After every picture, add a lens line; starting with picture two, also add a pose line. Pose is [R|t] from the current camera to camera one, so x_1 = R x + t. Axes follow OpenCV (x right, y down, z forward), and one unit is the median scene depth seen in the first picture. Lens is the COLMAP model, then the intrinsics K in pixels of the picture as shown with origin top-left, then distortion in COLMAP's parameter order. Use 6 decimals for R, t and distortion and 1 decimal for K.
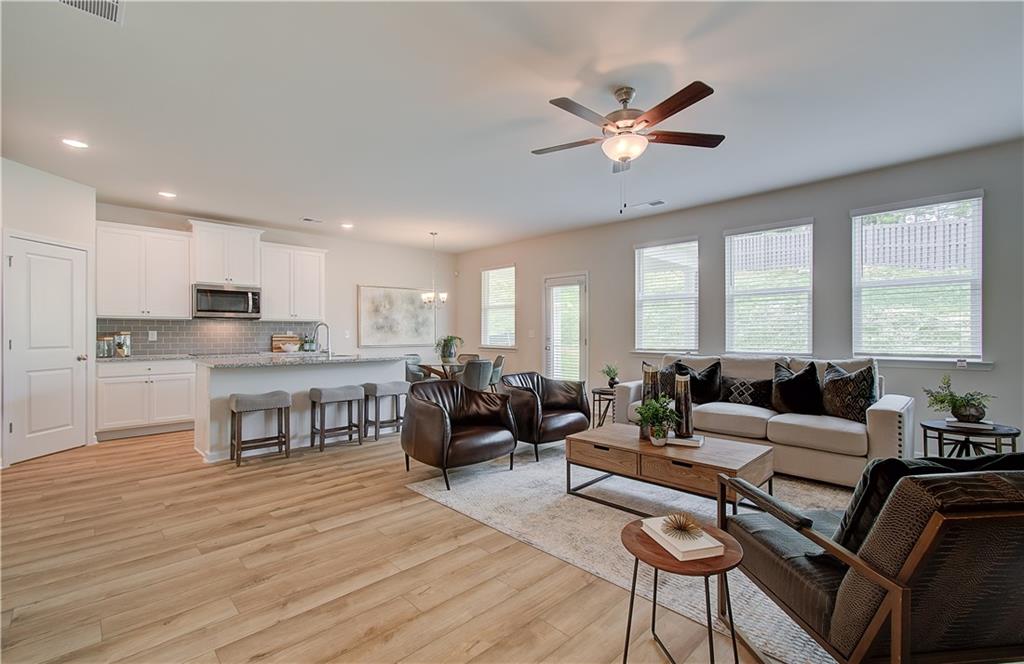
lens RADIAL K [[451.8, 0, 509.5], [0, 451.8, 332.3], [0, 0, 1]] dist [-0.001806, 0.013389]
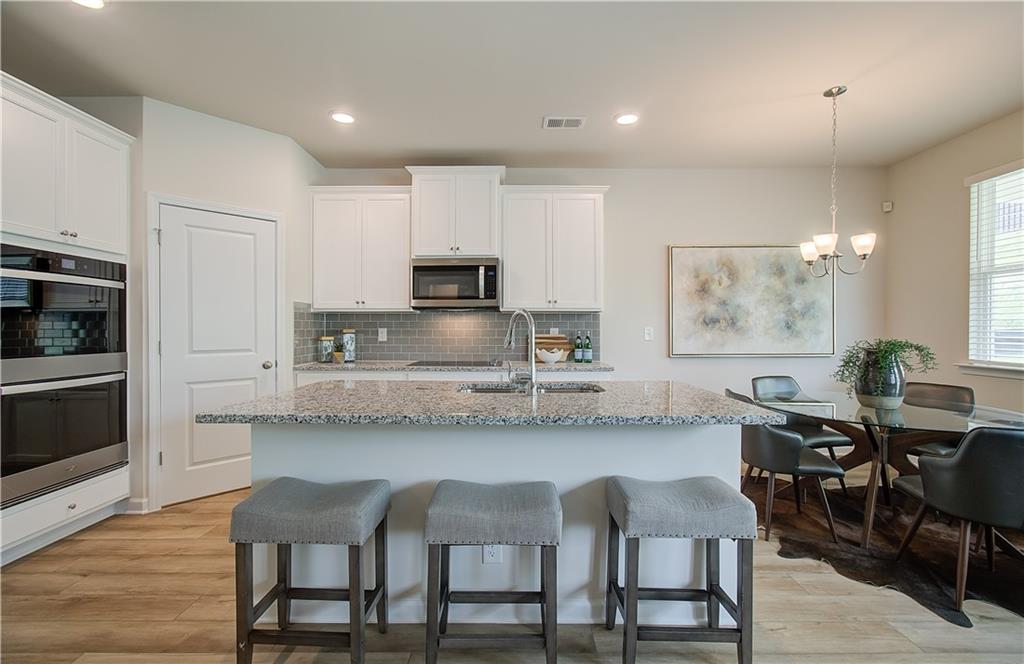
lens RADIAL K [[451.8, 0, 509.5], [0, 451.8, 332.3], [0, 0, 1]] dist [-0.001806, 0.013389]
pose [[0.720539, 0.005691, -0.693391, -0.109680], [-0.000264, 0.999968, 0.007933, -0.002157], [0.693415, -0.005533, 0.720518, 0.575217]]
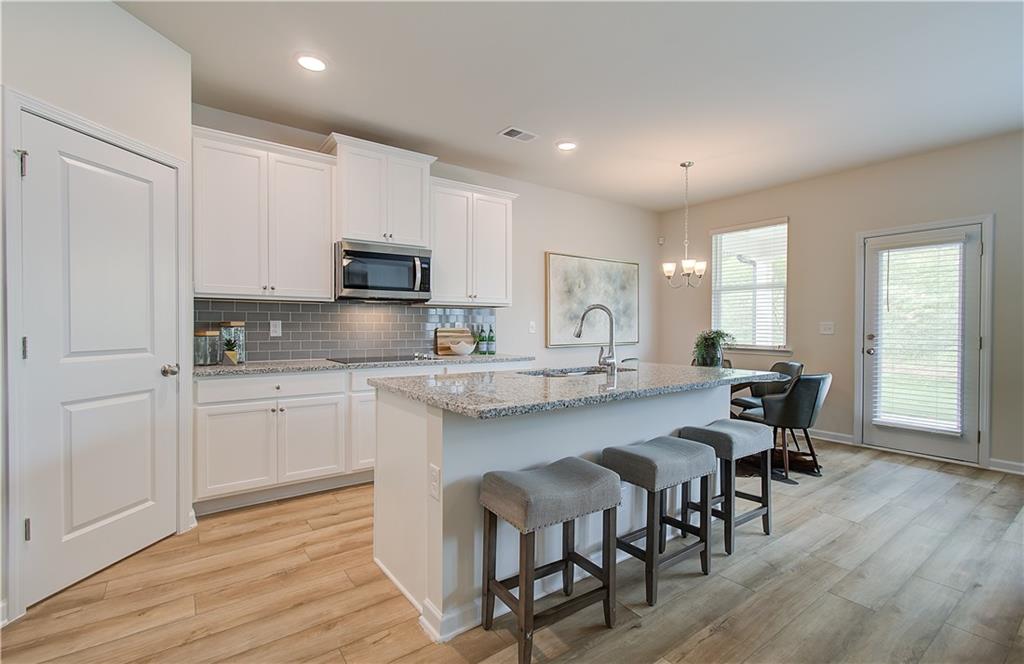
lens RADIAL K [[468.0, 0, 516.7], [0, 468.0, 330.8], [0, 0, 1]] dist [-0.001413, 0.023960]
pose [[0.991487, 0.006471, -0.130041, -0.362646], [-0.004874, 0.999909, 0.012595, 0.001341], [0.130111, -0.011854, 0.991429, 0.395416]]
